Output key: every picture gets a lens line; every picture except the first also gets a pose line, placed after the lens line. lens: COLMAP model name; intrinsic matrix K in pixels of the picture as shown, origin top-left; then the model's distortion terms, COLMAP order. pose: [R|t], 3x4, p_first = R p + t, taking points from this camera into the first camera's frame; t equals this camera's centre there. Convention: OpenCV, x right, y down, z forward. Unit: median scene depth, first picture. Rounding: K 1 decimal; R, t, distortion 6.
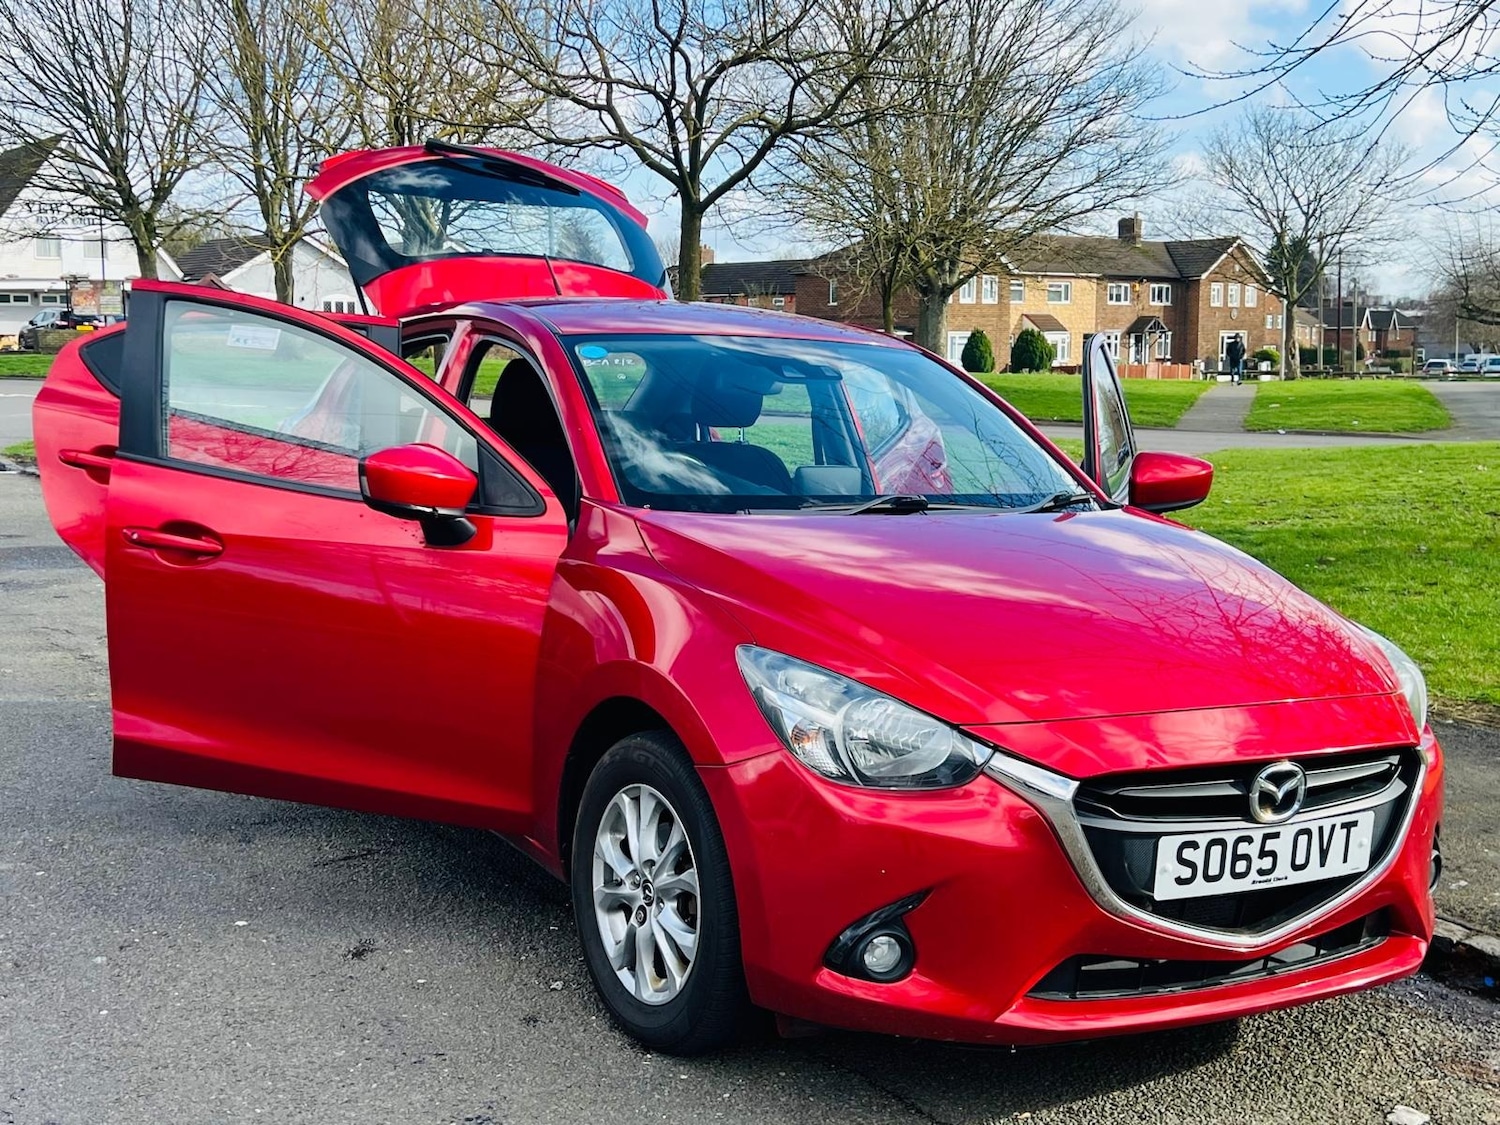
lens RADIAL K [[1877.5, 0, 751.2], [0, 1877.5, 567.9], [0, 0, 1]] dist [0.213039, -0.546757]
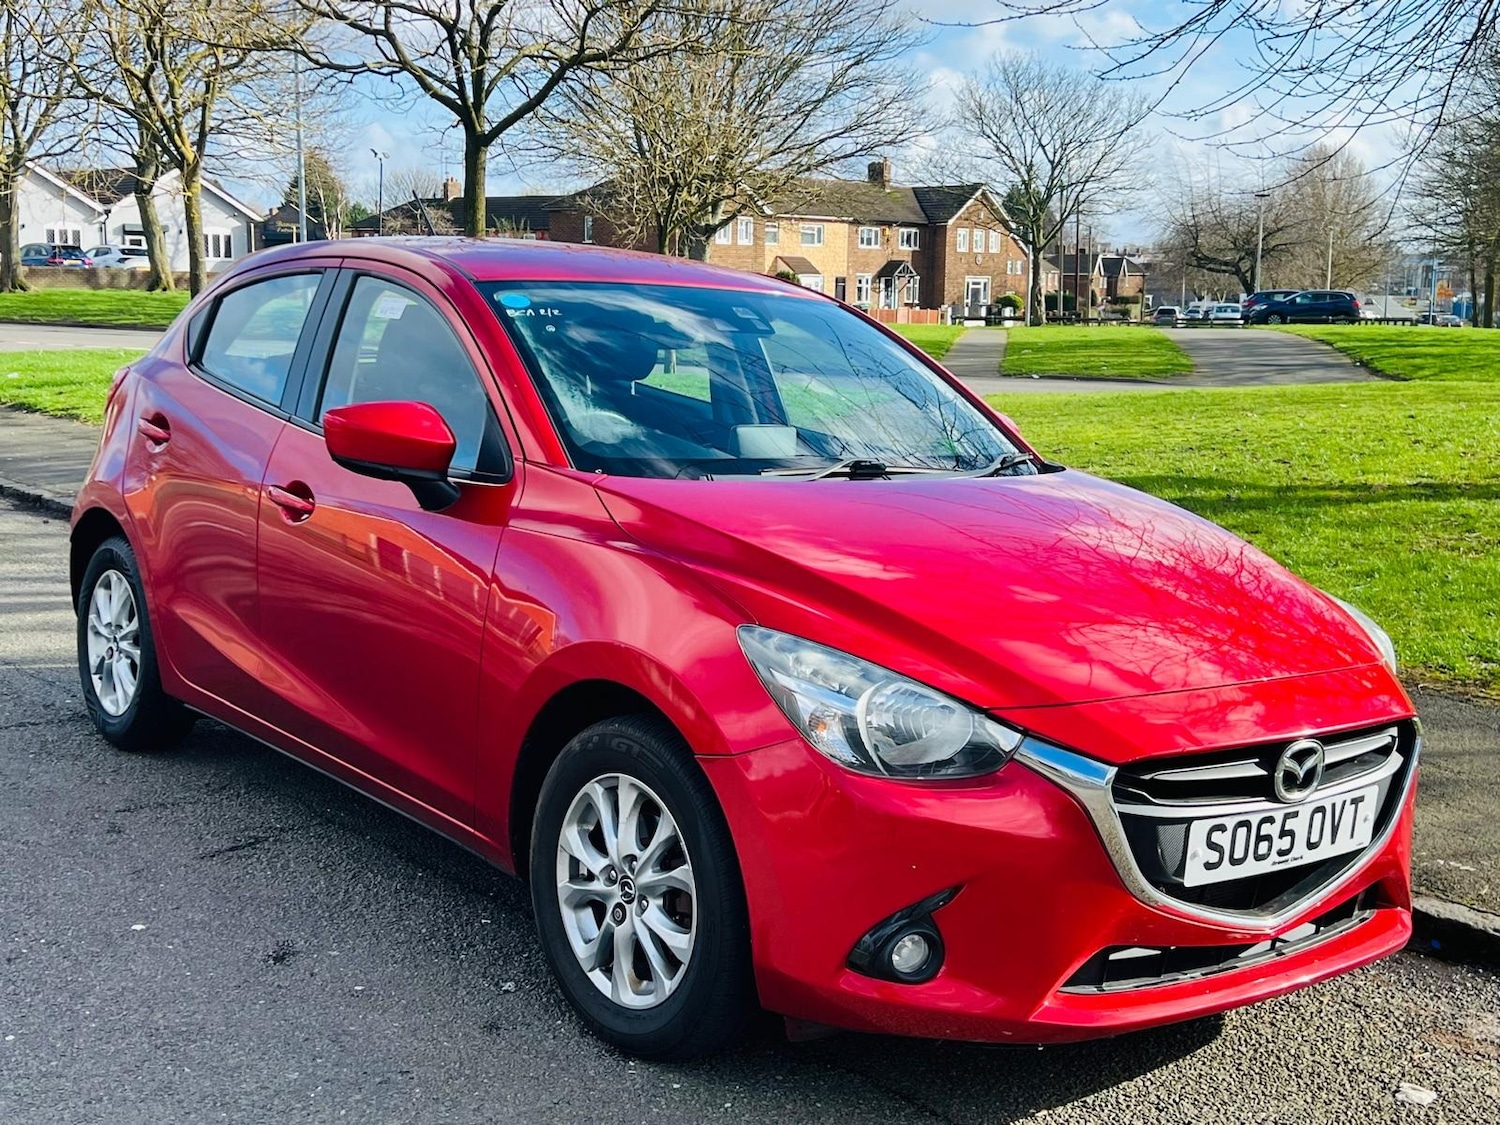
lens RADIAL K [[1877.5, 0, 751.2], [0, 1877.5, 567.9], [0, 0, 1]] dist [0.213039, -0.546757]
pose [[0.990904, -0.007956, 0.134334, -0.103560], [0.003691, 0.999482, 0.031964, -0.013775], [-0.134518, -0.031178, 0.990420, 0.065871]]
